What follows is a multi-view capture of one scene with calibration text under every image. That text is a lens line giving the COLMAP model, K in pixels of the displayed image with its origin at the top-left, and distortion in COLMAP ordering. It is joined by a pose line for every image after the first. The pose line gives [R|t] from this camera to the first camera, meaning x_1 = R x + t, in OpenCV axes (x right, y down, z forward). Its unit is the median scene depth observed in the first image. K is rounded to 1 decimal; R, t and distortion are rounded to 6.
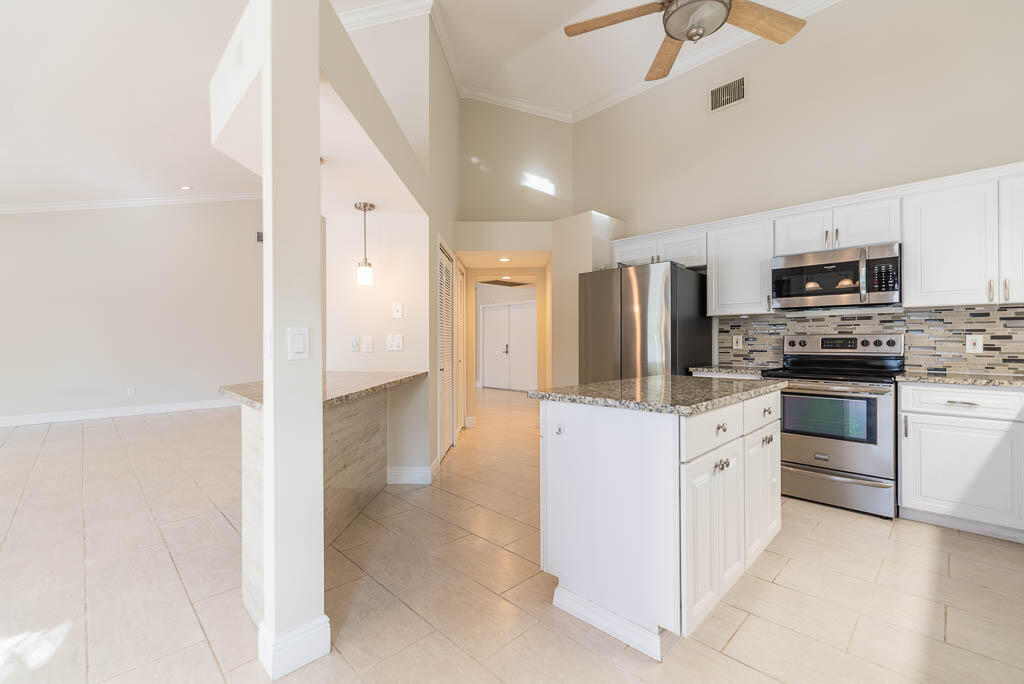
lens RADIAL K [[438.4, 0, 515.5], [0, 438.4, 340.2], [0, 0, 1]] dist [0.001408, 0.000242]
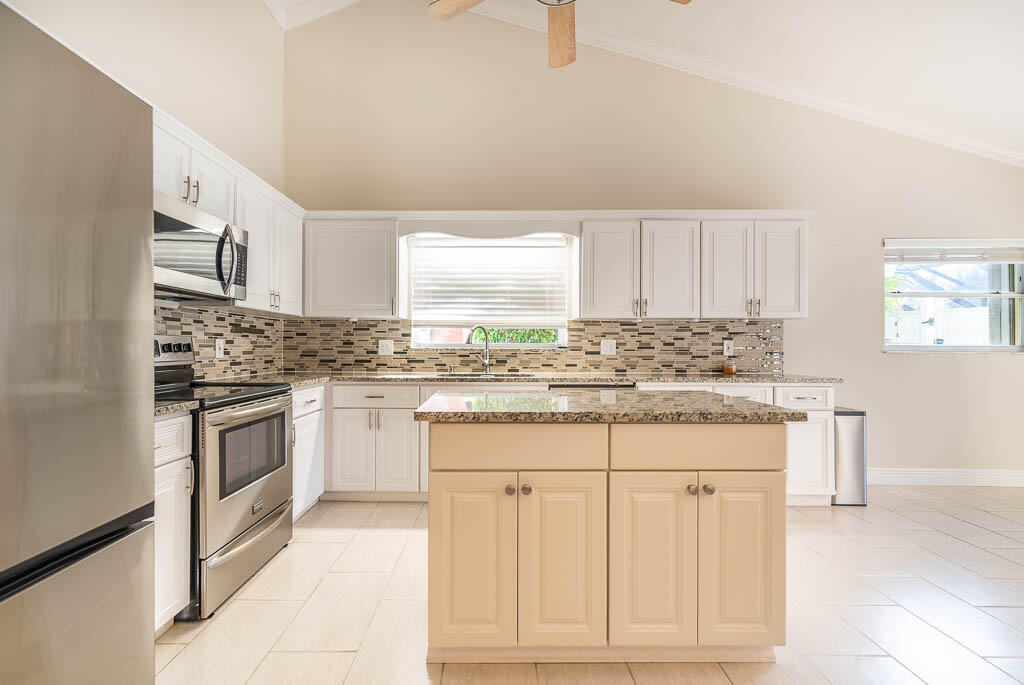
lens RADIAL K [[438.4, 0, 496.6], [0, 438.4, 346.4], [0, 0, 1]] dist [0.001408, 0.000242]
pose [[-0.706968, -0.001664, 0.707243, -0.077239], [-0.005226, 0.999982, -0.002871, 0.003583], [-0.707226, -0.005726, -0.706965, 1.182131]]
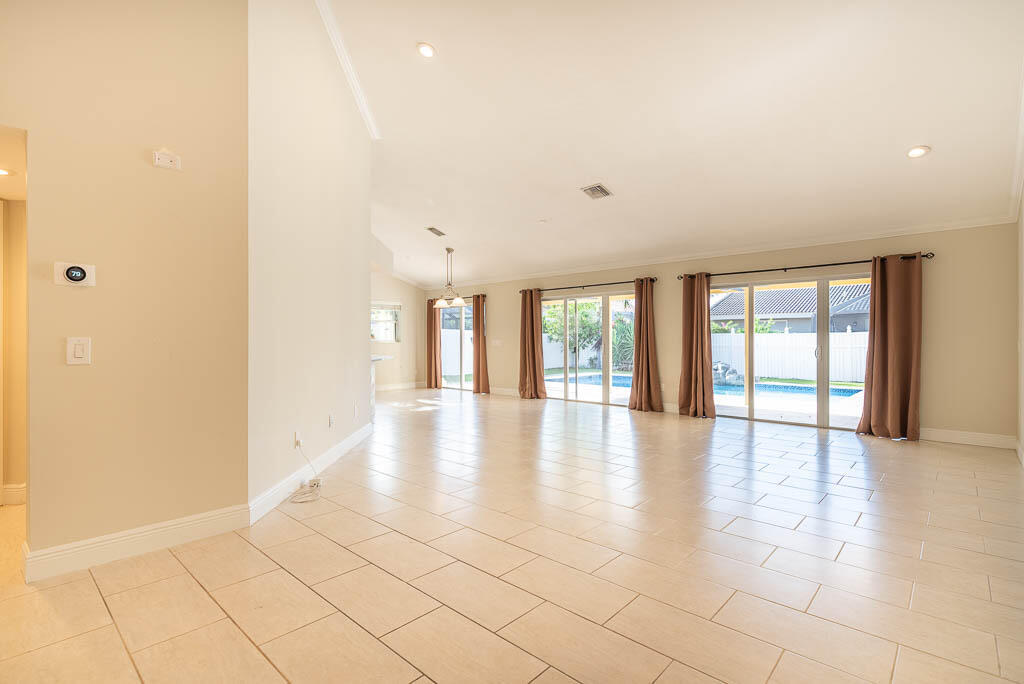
lens RADIAL K [[490.3, 0, 514.2], [0, 490.3, 346.7], [0, 0, 1]] dist [0.011618, -0.000375]
pose [[-0.999140, 0.005339, -0.041118, -0.985054], [0.005021, 0.999957, 0.007847, 0.014722], [0.041158, 0.007634, -0.999123, 3.077307]]
